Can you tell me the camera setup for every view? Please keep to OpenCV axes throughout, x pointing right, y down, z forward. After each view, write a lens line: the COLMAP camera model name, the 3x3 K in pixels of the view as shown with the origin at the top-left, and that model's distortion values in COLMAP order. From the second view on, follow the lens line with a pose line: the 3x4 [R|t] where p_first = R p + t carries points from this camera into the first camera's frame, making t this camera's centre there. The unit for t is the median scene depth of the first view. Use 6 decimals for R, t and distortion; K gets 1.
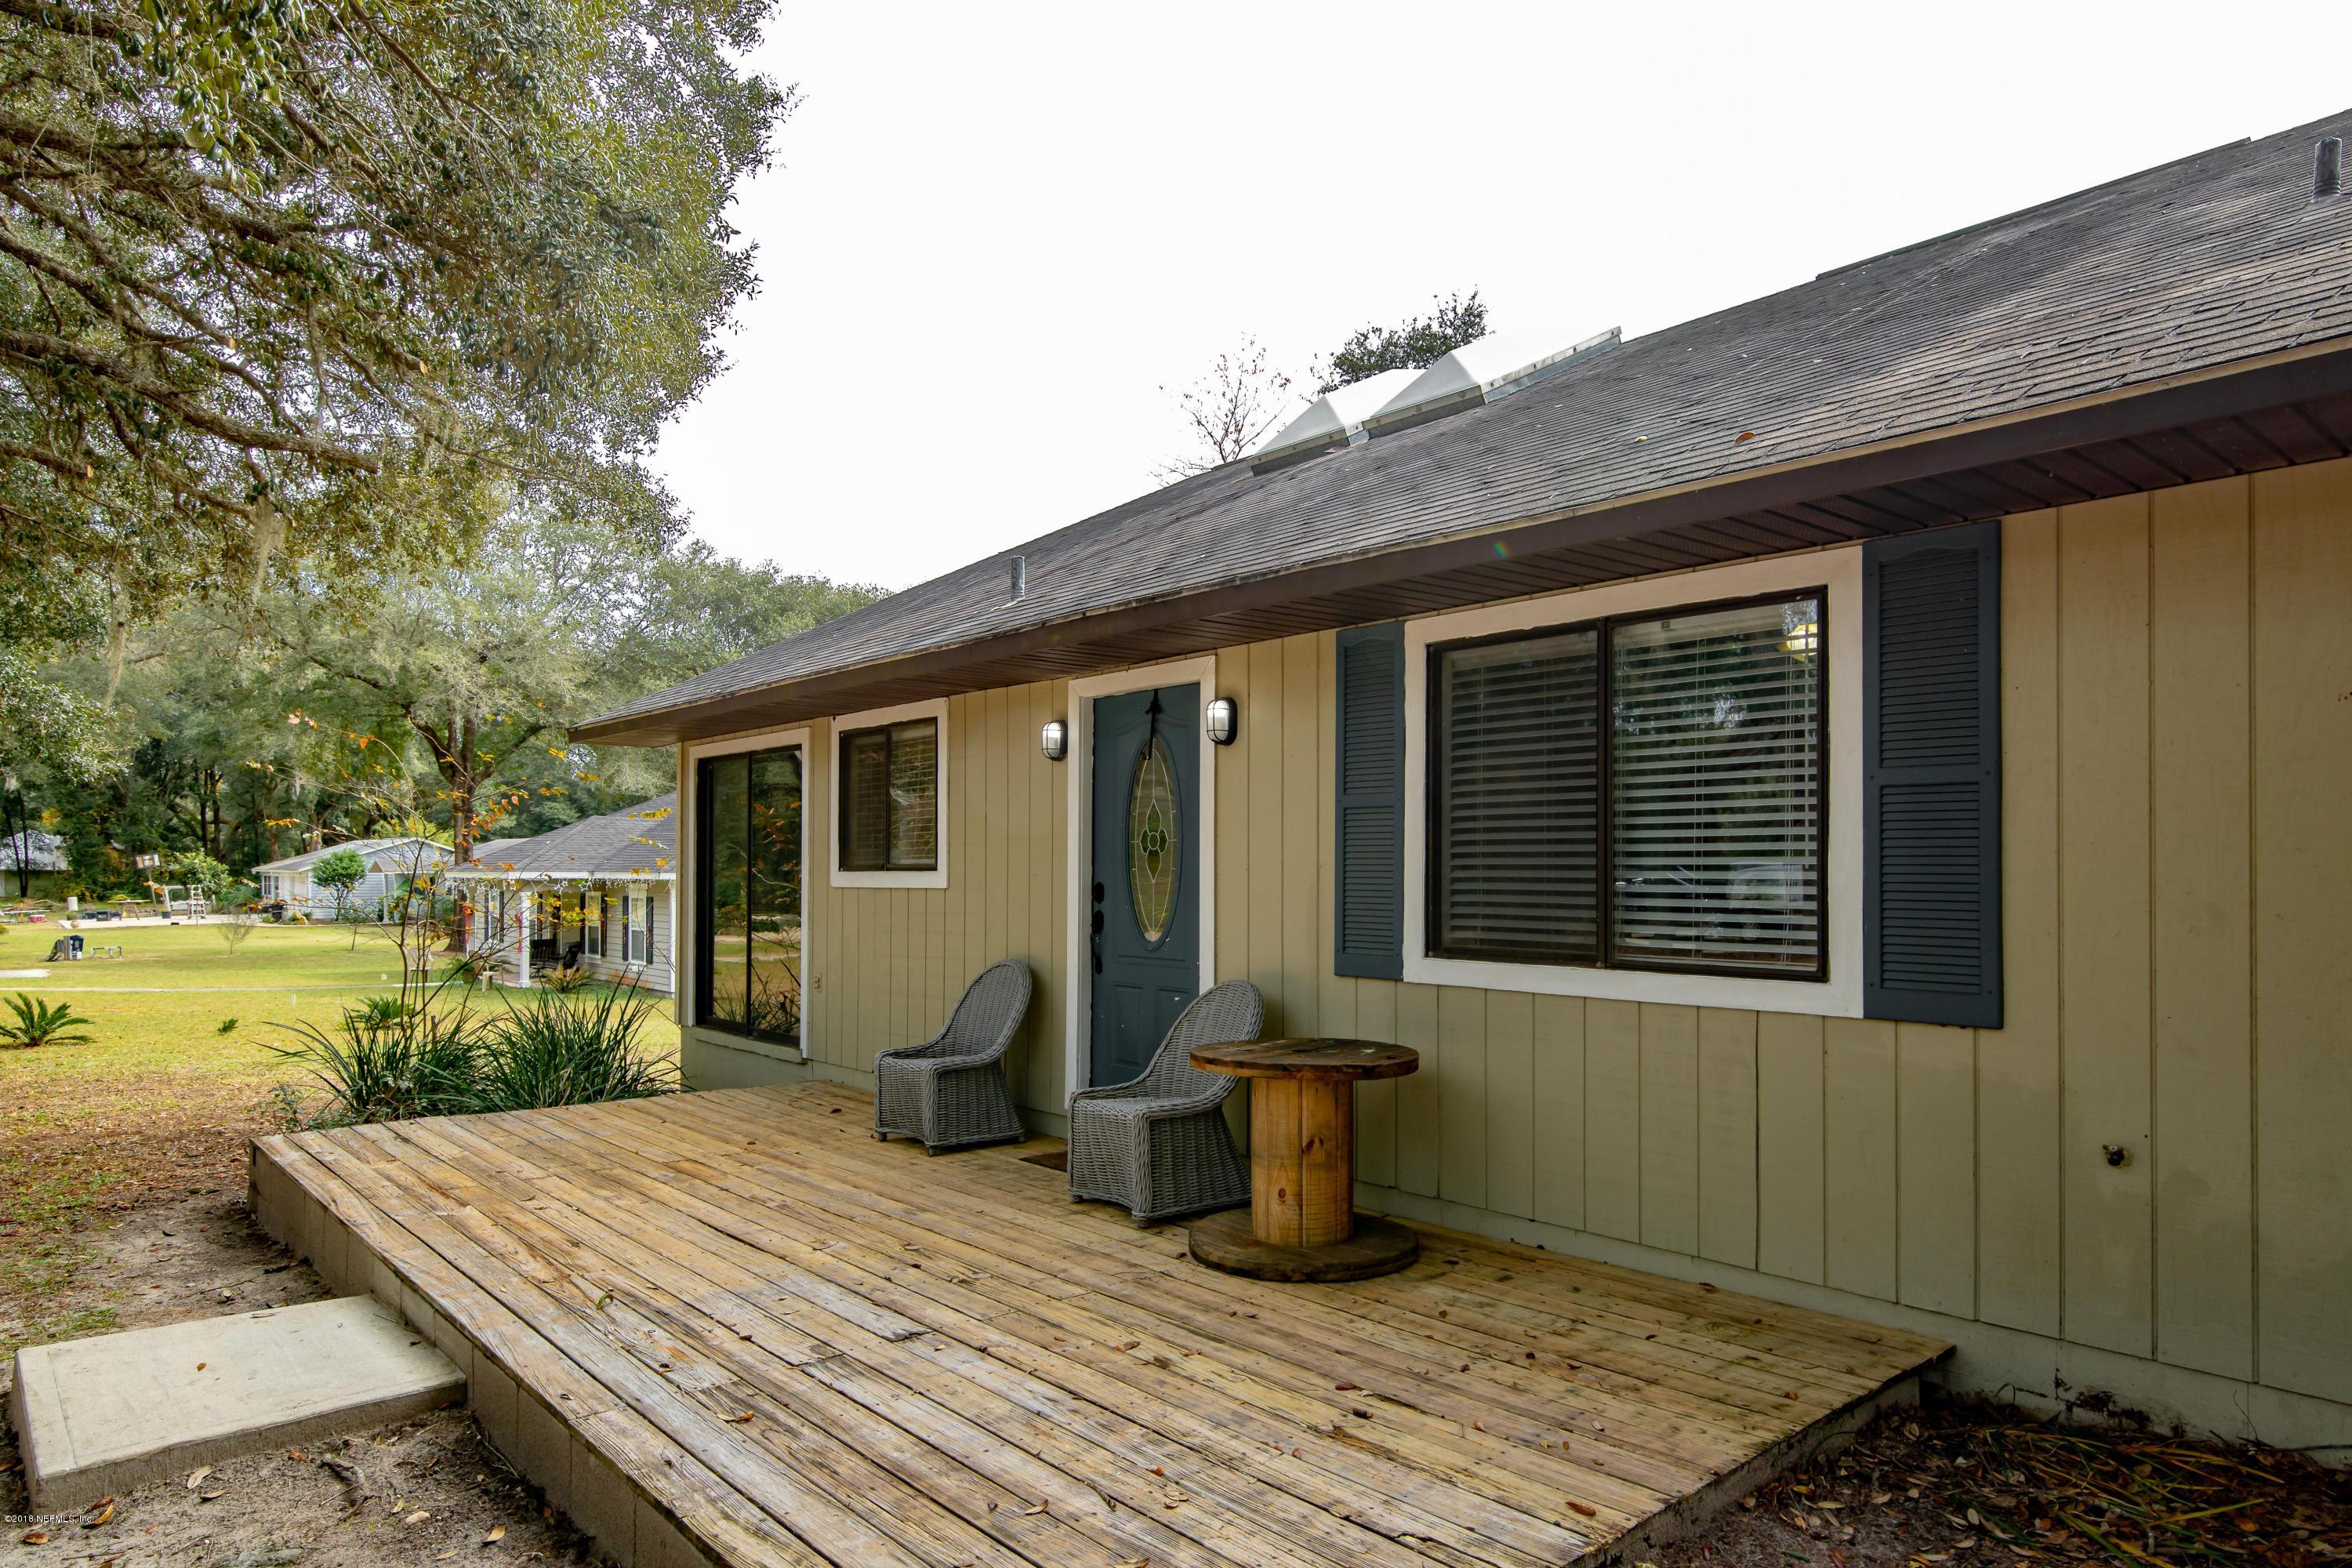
lens RADIAL K [[1379.3, 0, 1180.0], [0, 1379.3, 862.6], [0, 0, 1]] dist [0.001456, -0.000106]
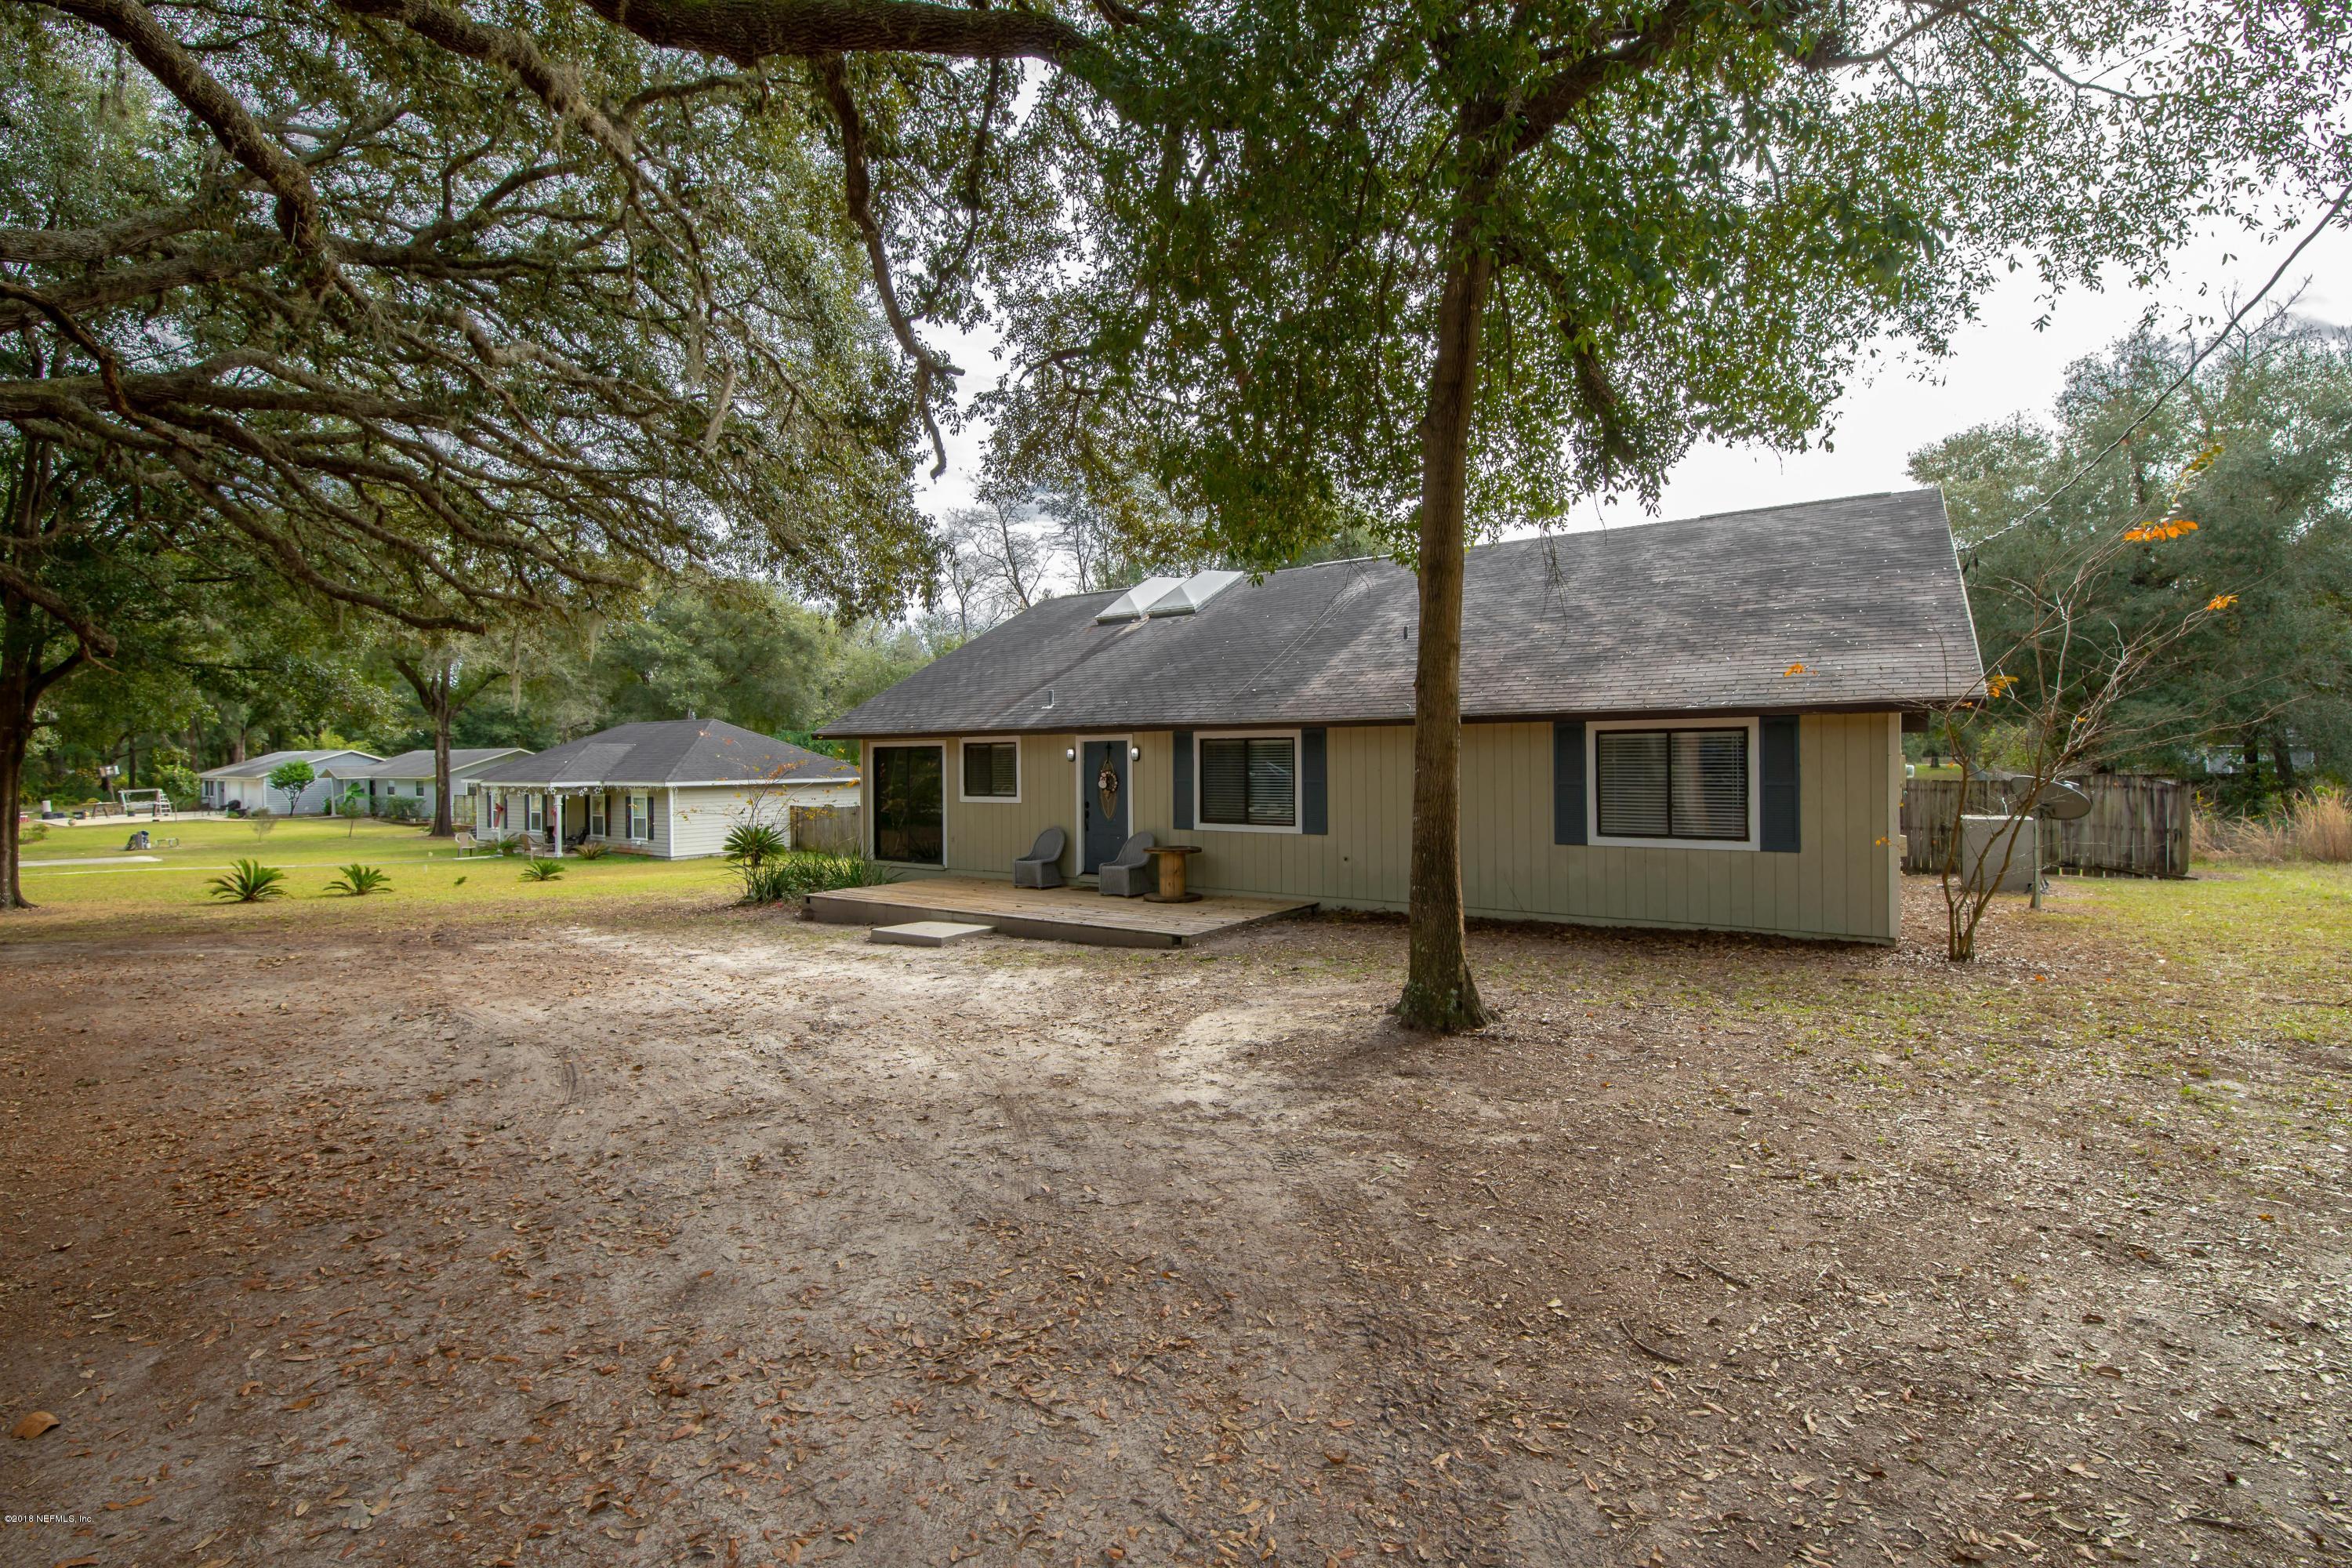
lens RADIAL K [[1016.5, 0, 1176.0], [0, 1016.5, 784.0], [0, 0, 1]] dist [-0.000435, -0.000032]
pose [[0.965632, -0.014409, 0.259513, -0.461564], [0.006912, 0.999533, 0.029776, -0.091998], [-0.259820, -0.026959, 0.965281, -1.265170]]
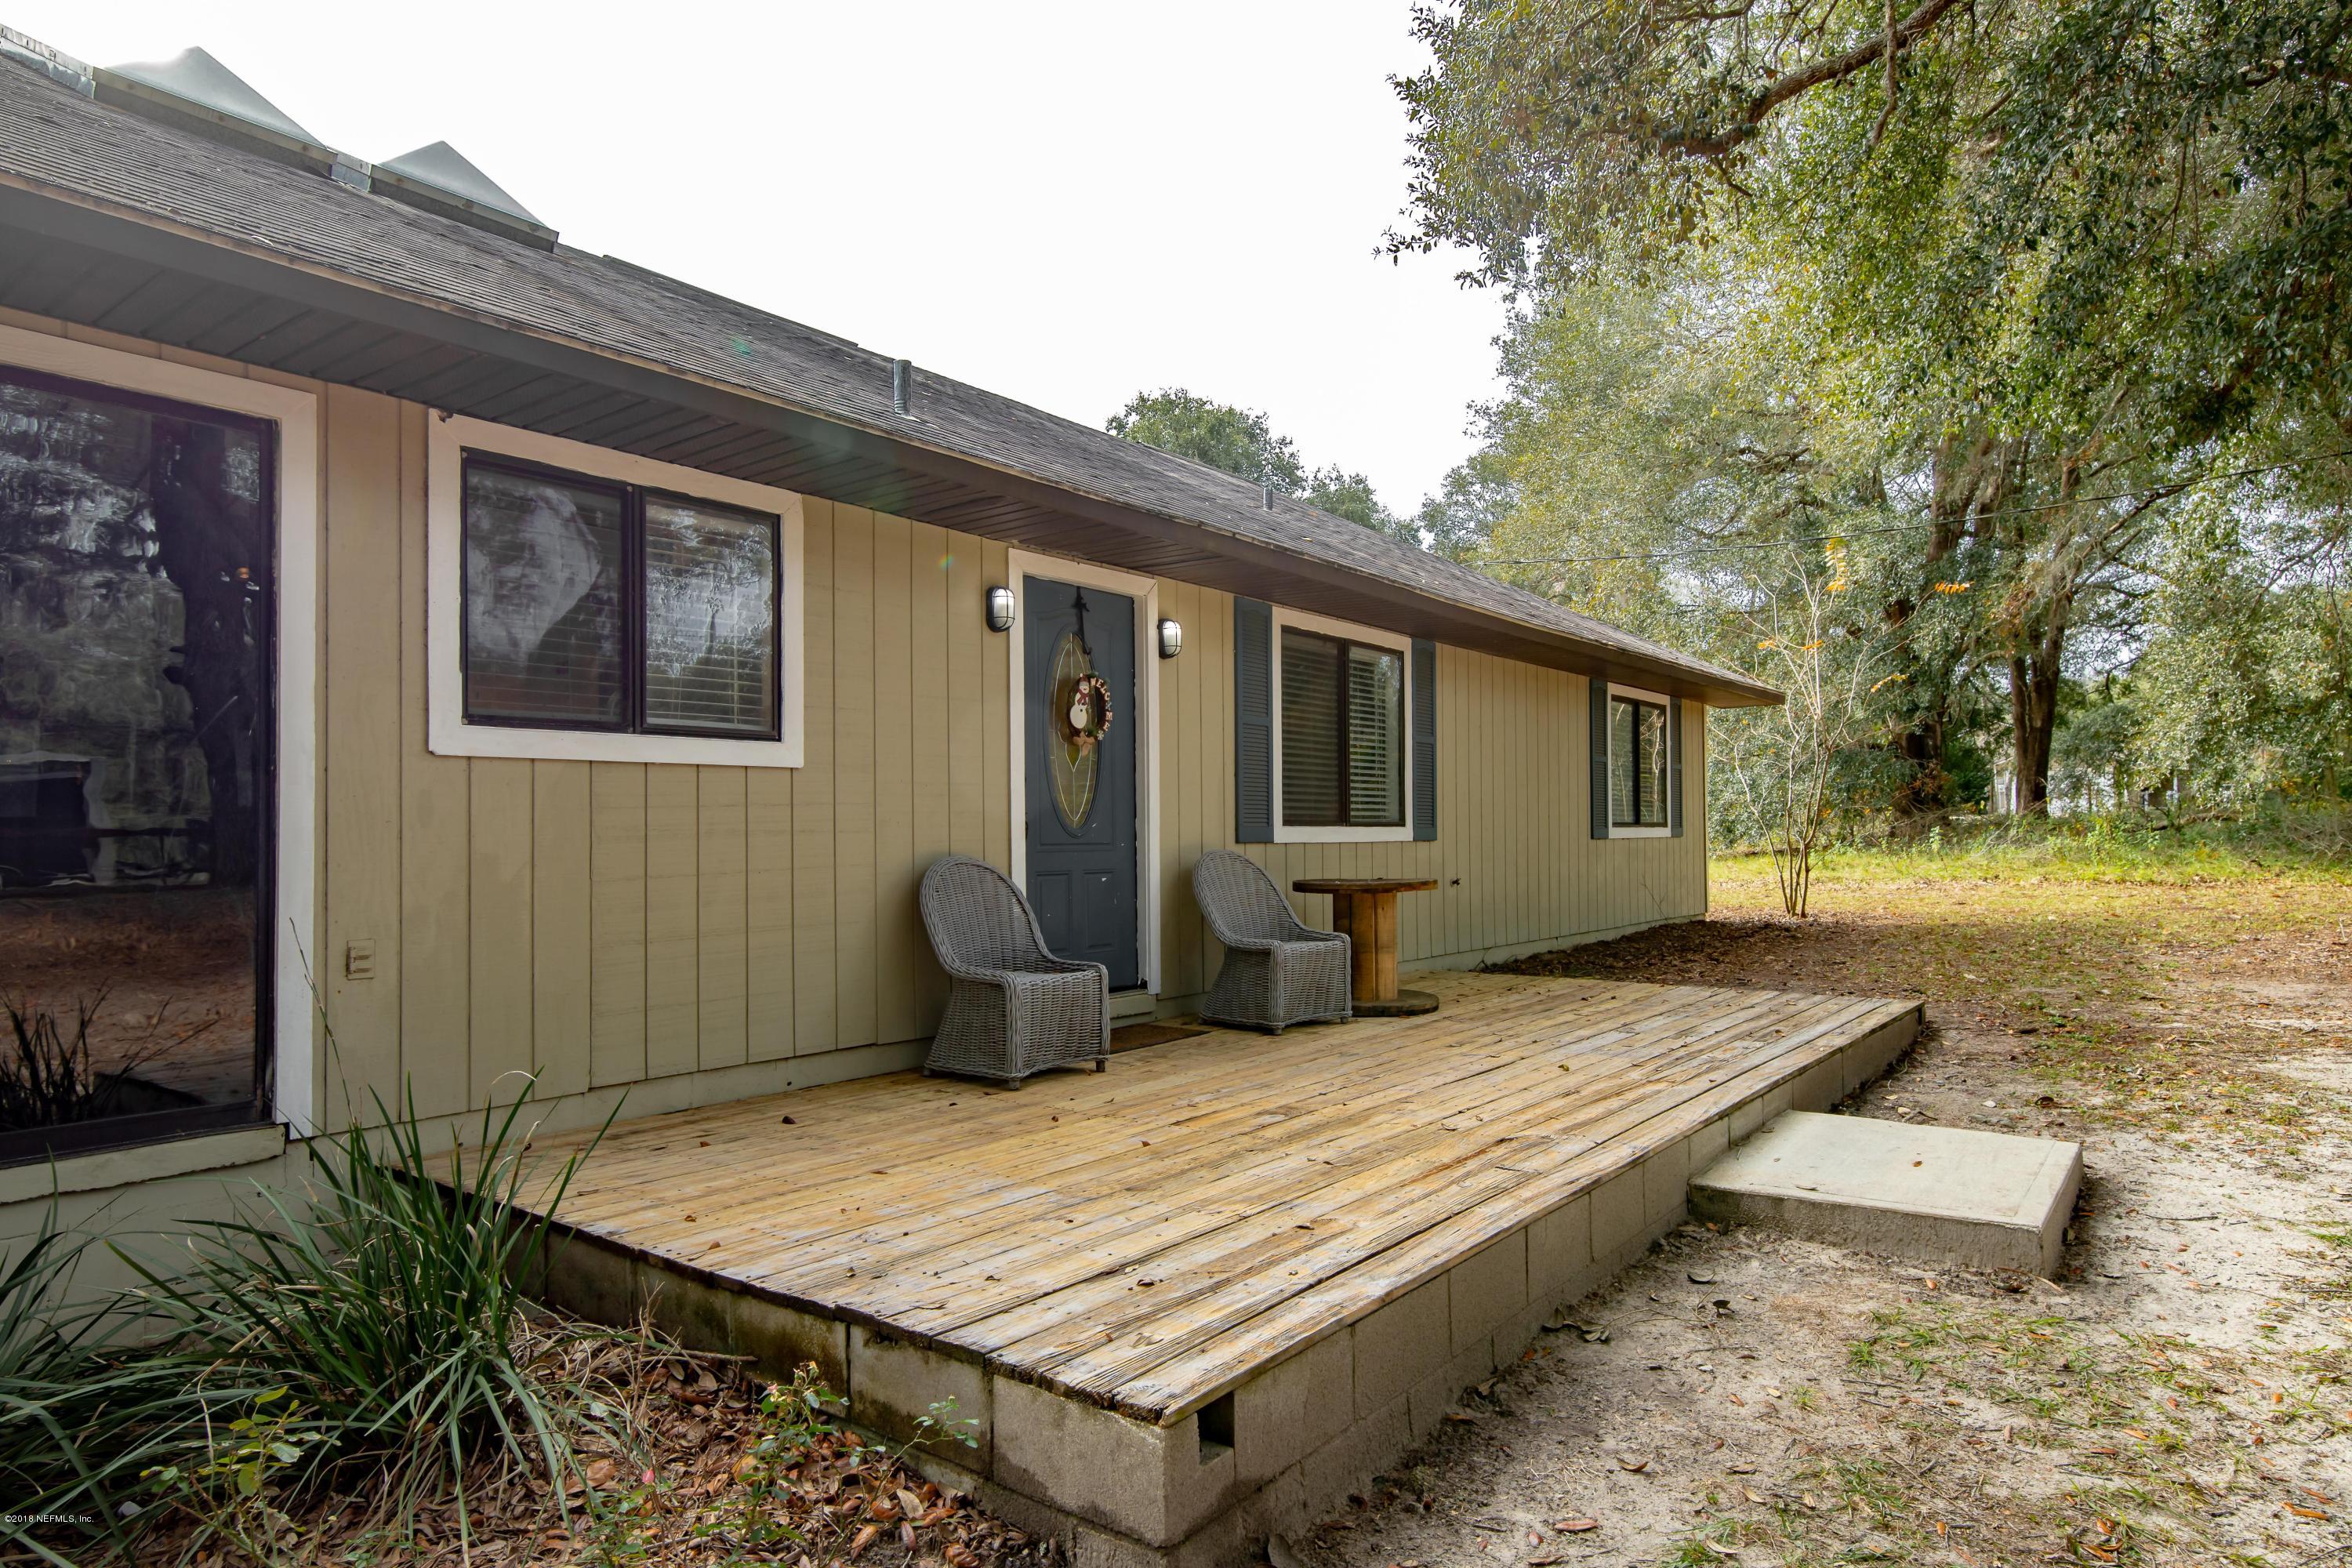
lens RADIAL K [[1381.3, 0, 1182.9], [0, 1381.3, 815.7], [0, 0, 1]] dist [0.039852, 0.000360]
pose [[-0.181378, 0.013490, 0.983321, -1.019754], [-0.000693, 0.999904, -0.013845, 0.059943], [-0.983413, -0.003193, -0.181351, 1.068969]]
